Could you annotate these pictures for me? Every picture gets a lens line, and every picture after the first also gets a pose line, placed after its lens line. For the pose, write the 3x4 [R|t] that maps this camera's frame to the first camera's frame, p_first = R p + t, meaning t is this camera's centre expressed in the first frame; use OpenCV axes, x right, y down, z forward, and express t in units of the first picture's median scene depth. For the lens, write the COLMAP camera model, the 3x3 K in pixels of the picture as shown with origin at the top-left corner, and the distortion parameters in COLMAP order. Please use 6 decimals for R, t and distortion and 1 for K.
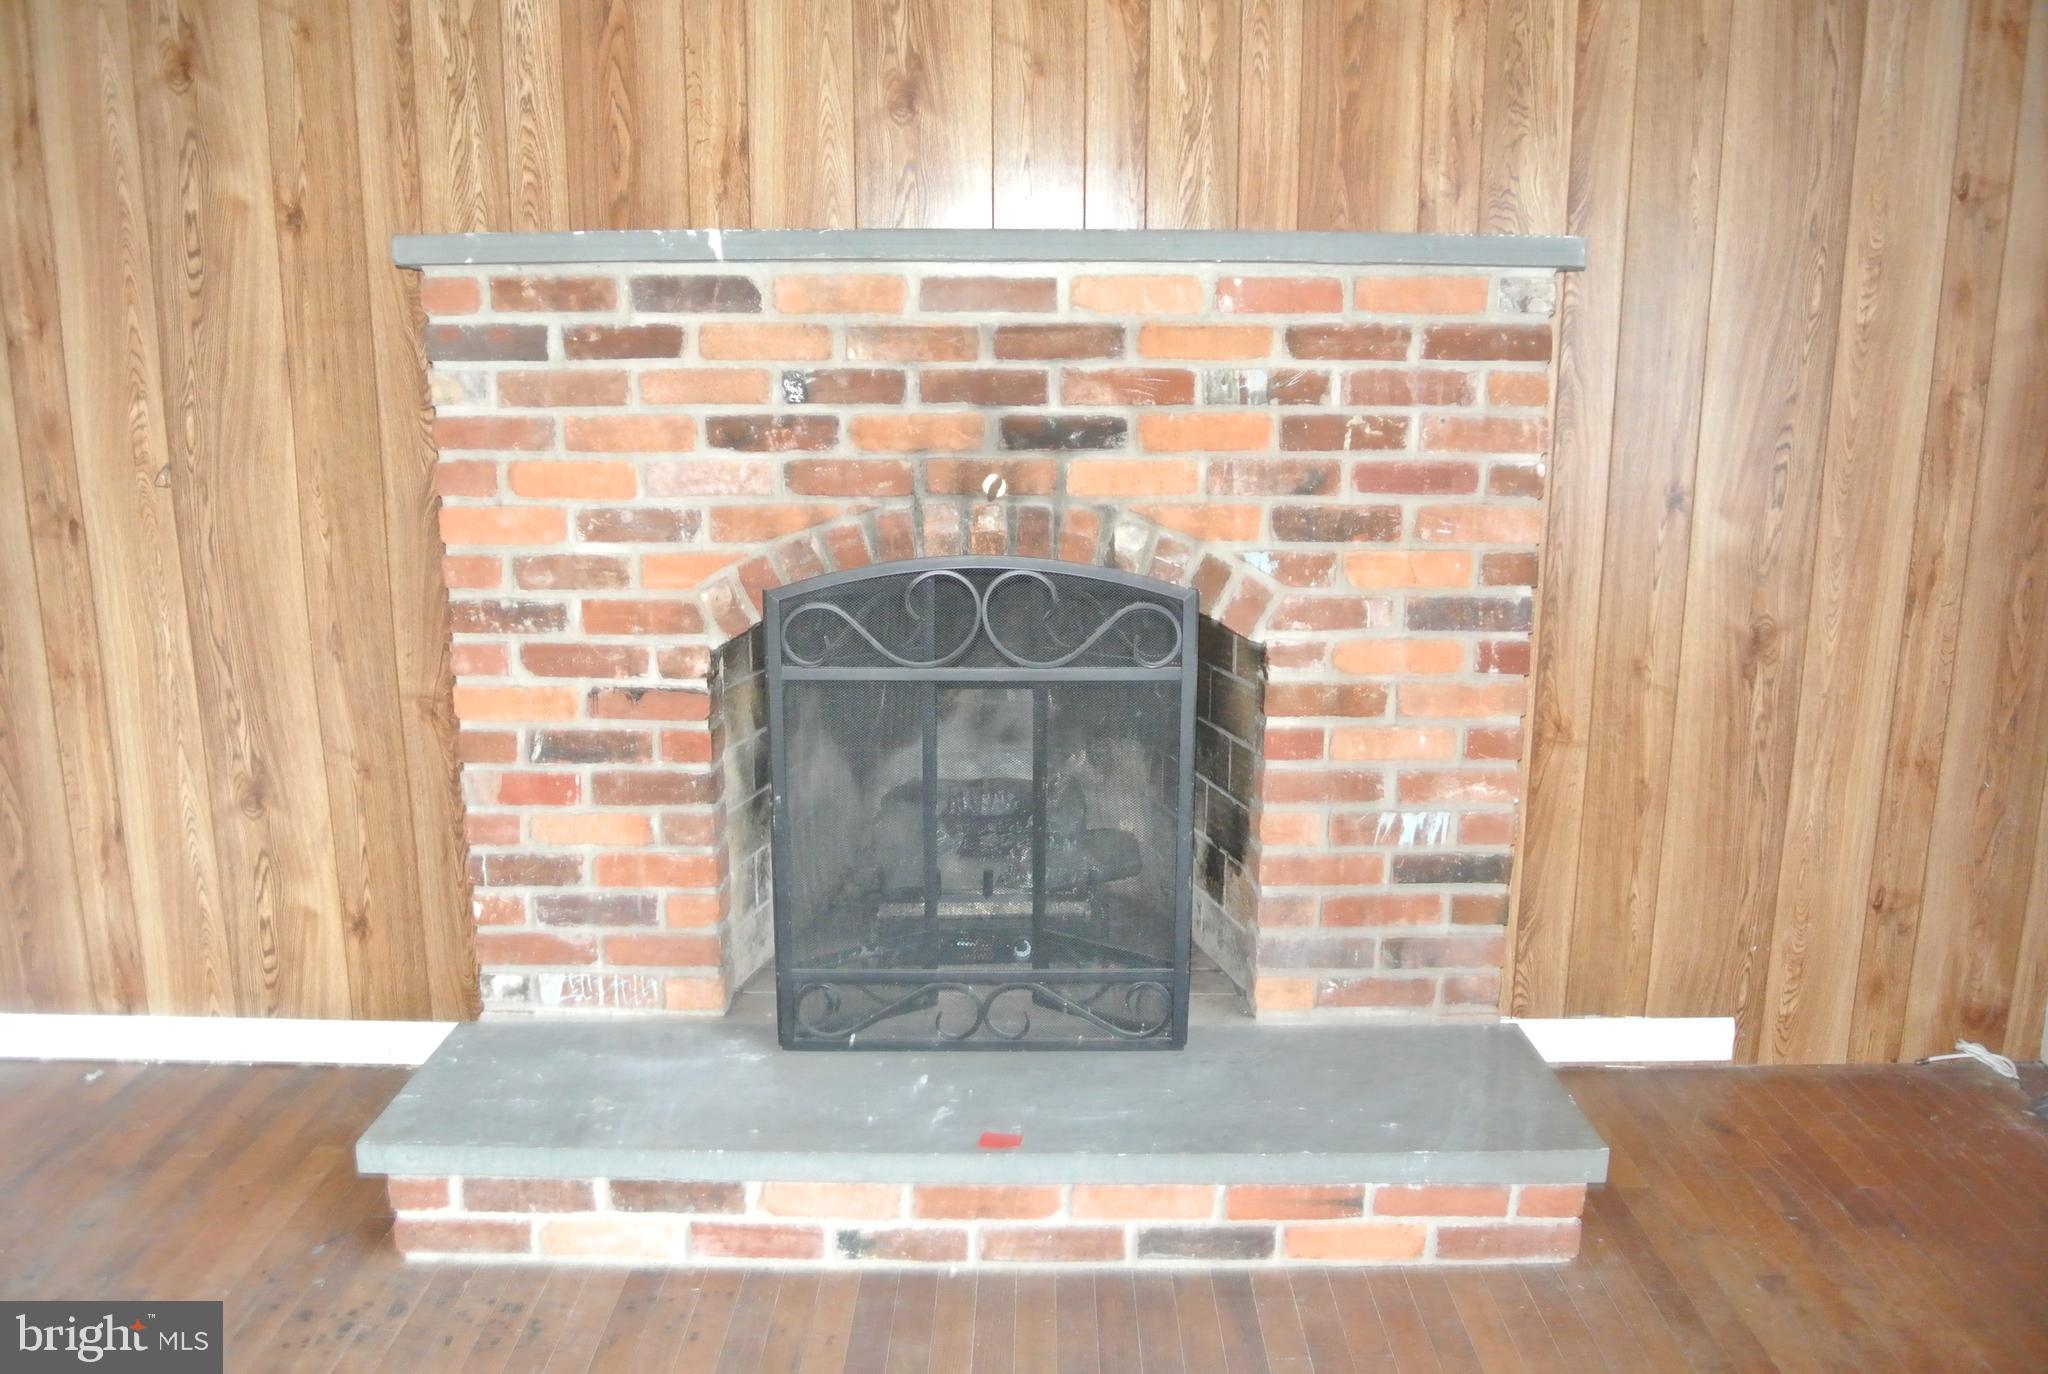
lens RADIAL K [[1576.7, 0, 1024.0], [0, 1576.7, 687.0], [0, 0, 1]] dist [-0.091863, 0.050481]
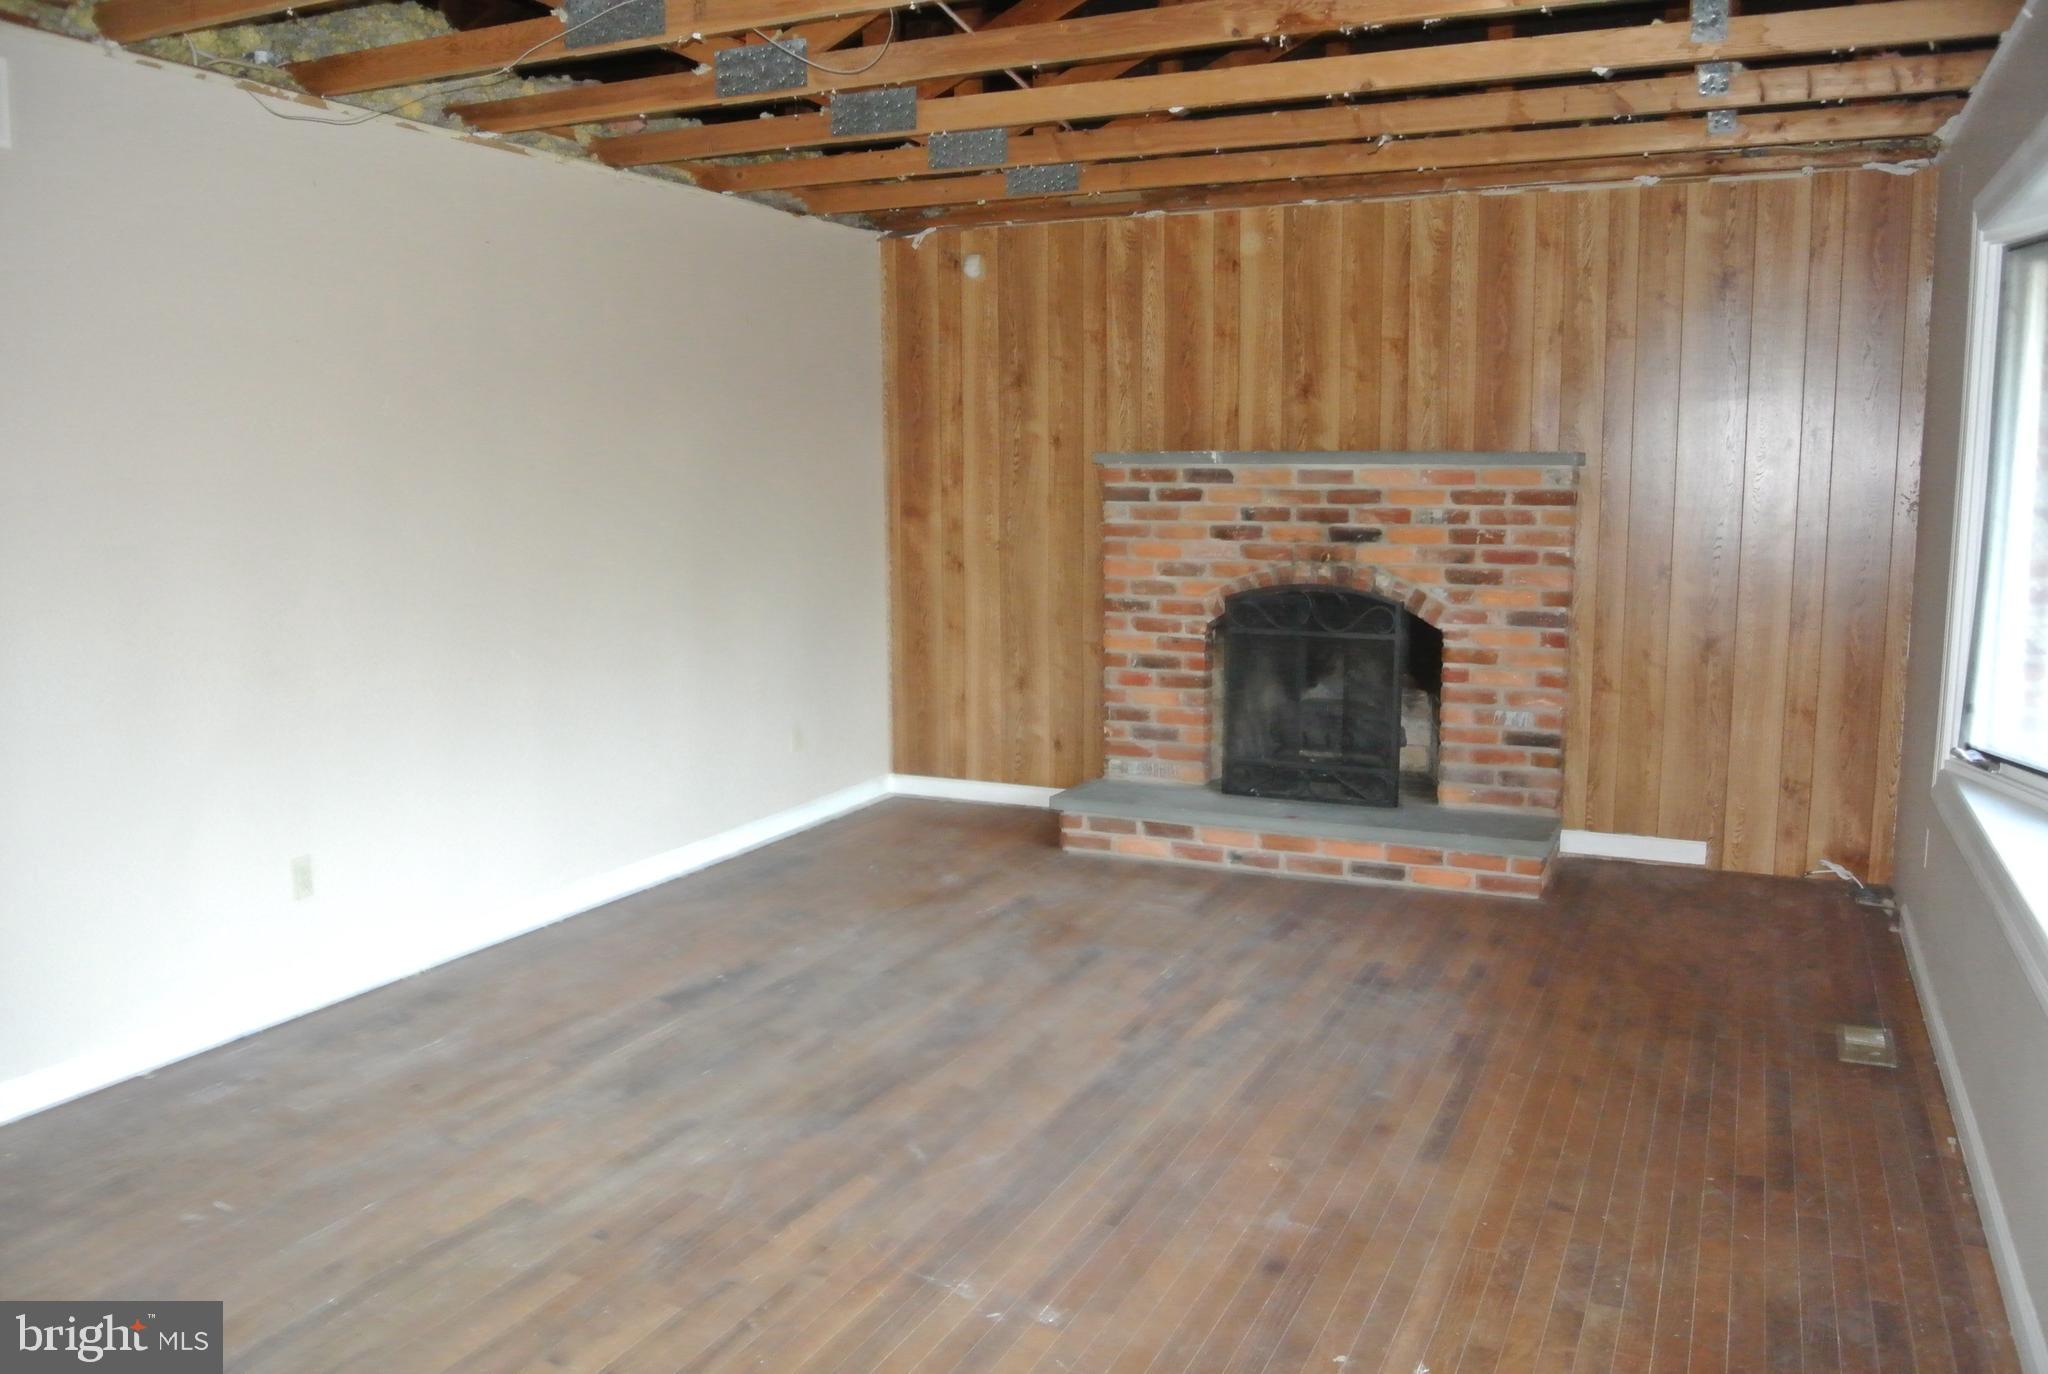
lens RADIAL K [[1576.7, 0, 1024.0], [0, 1576.7, 687.0], [0, 0, 1]] dist [-0.091863, 0.050481]
pose [[0.907844, 0.053641, -0.415863, 0.549986], [-0.085089, 0.994716, -0.057445, 0.236002], [0.410584, 0.087537, 0.907611, -1.283963]]
